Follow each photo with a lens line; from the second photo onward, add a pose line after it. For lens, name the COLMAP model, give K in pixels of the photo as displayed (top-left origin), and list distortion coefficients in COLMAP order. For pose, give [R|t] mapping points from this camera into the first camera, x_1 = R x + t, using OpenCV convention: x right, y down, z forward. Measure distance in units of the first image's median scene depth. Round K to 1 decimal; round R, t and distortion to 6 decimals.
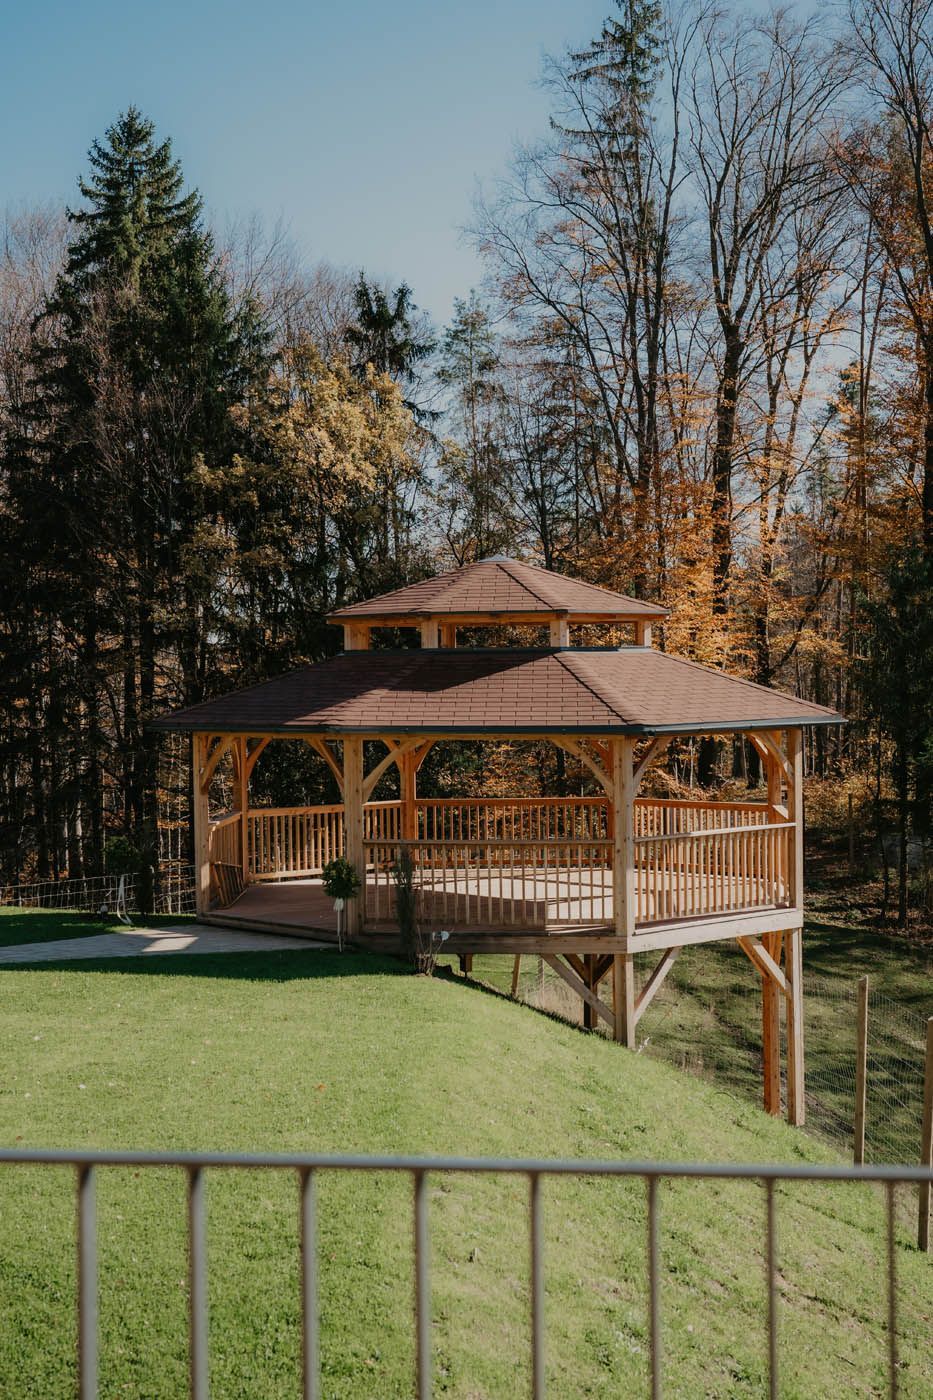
lens RADIAL K [[2026.1, 0, 520.1], [0, 2026.1, 735.0], [0, 0, 1]] dist [-0.012576, 0.145206]
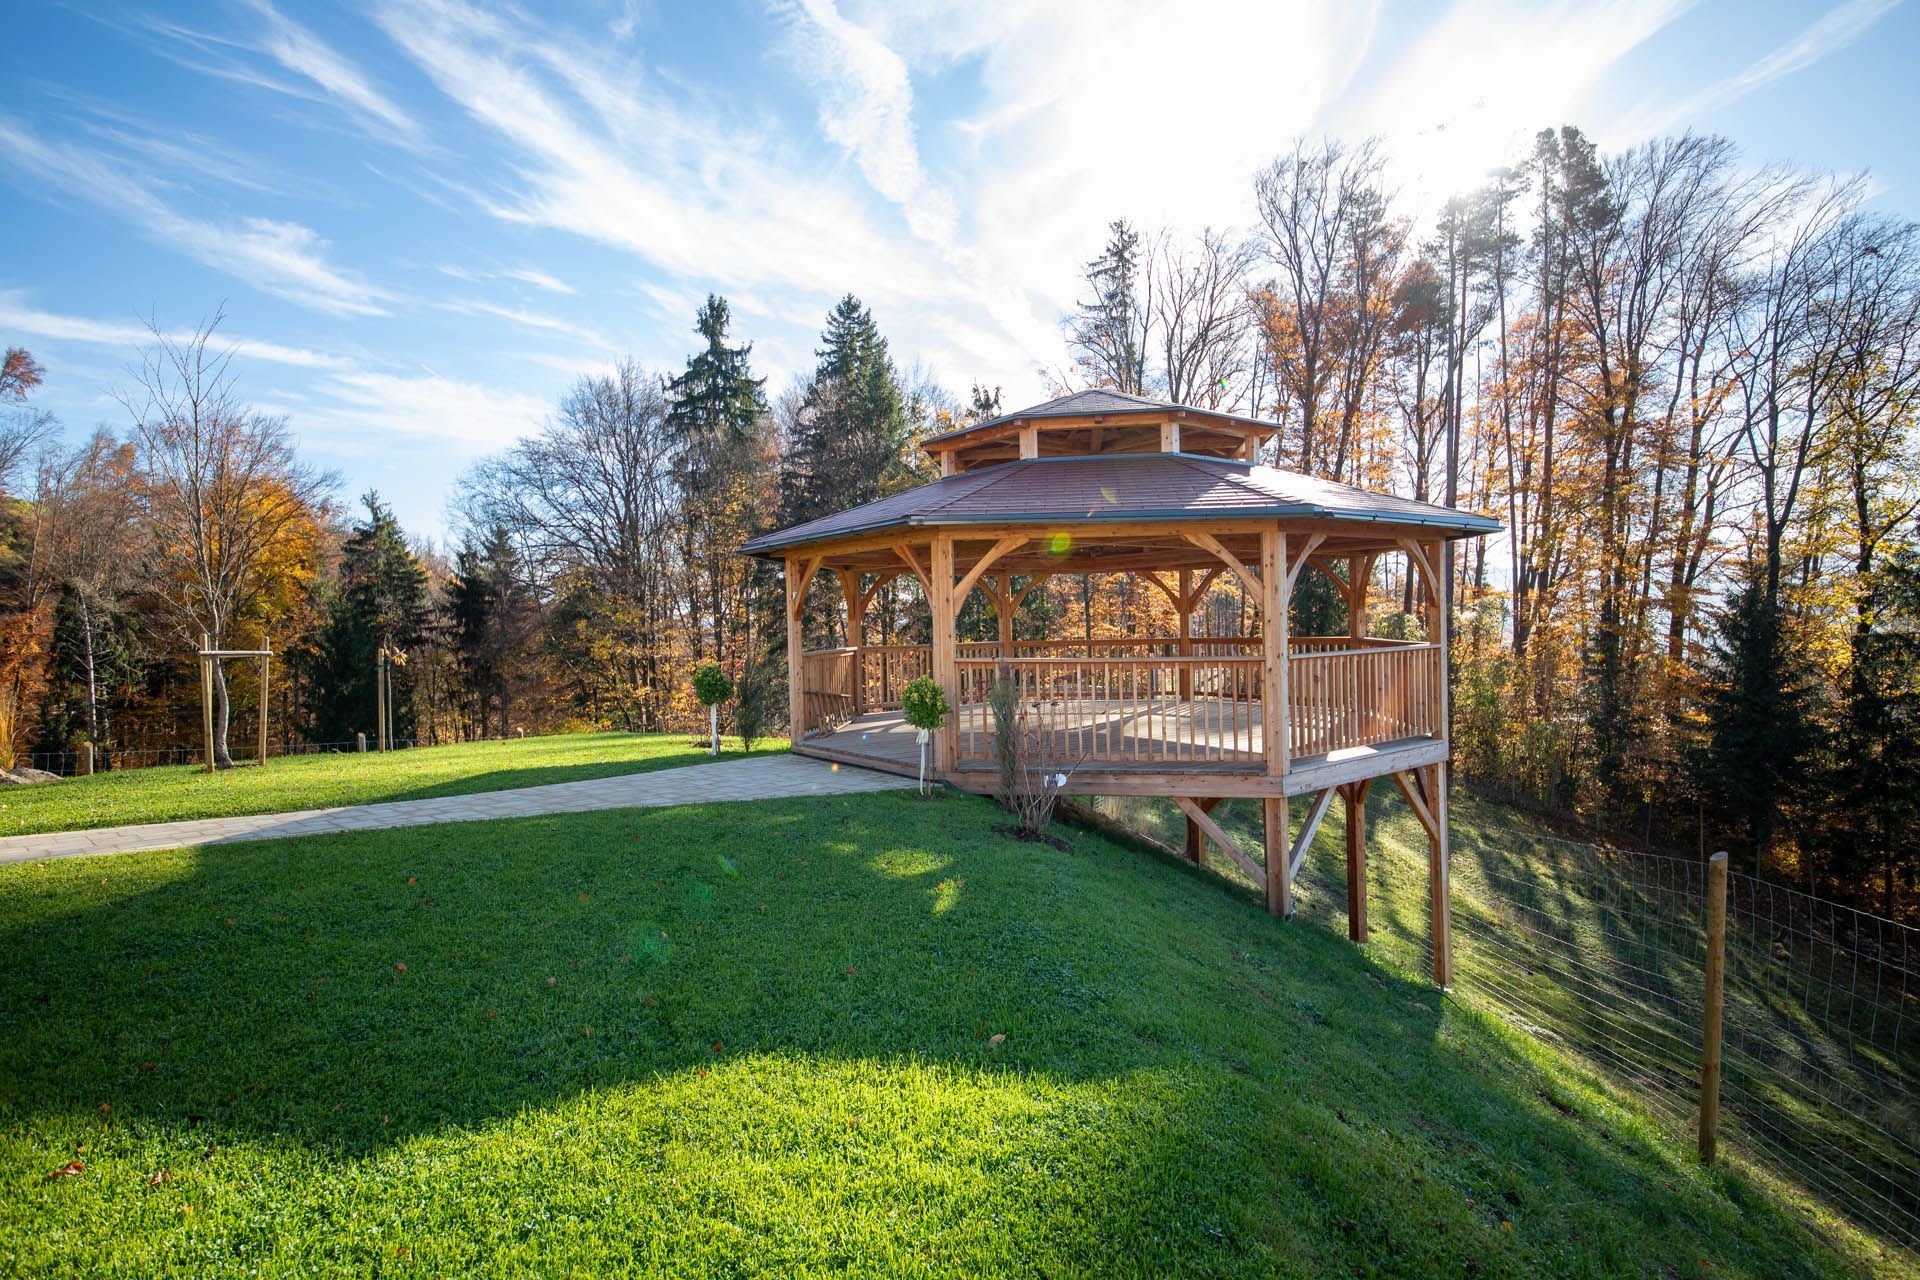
lens RADIAL K [[2778.7, 0, 960.0], [0, 2778.7, 640.0], [0, 0, 1]] dist [-0.012576, 0.145206]
pose [[0.997347, -0.001341, -0.072787, 0.089734], [0.004861, 0.998826, 0.048206, -0.115835], [0.072637, -0.048432, 0.996182, -1.499855]]
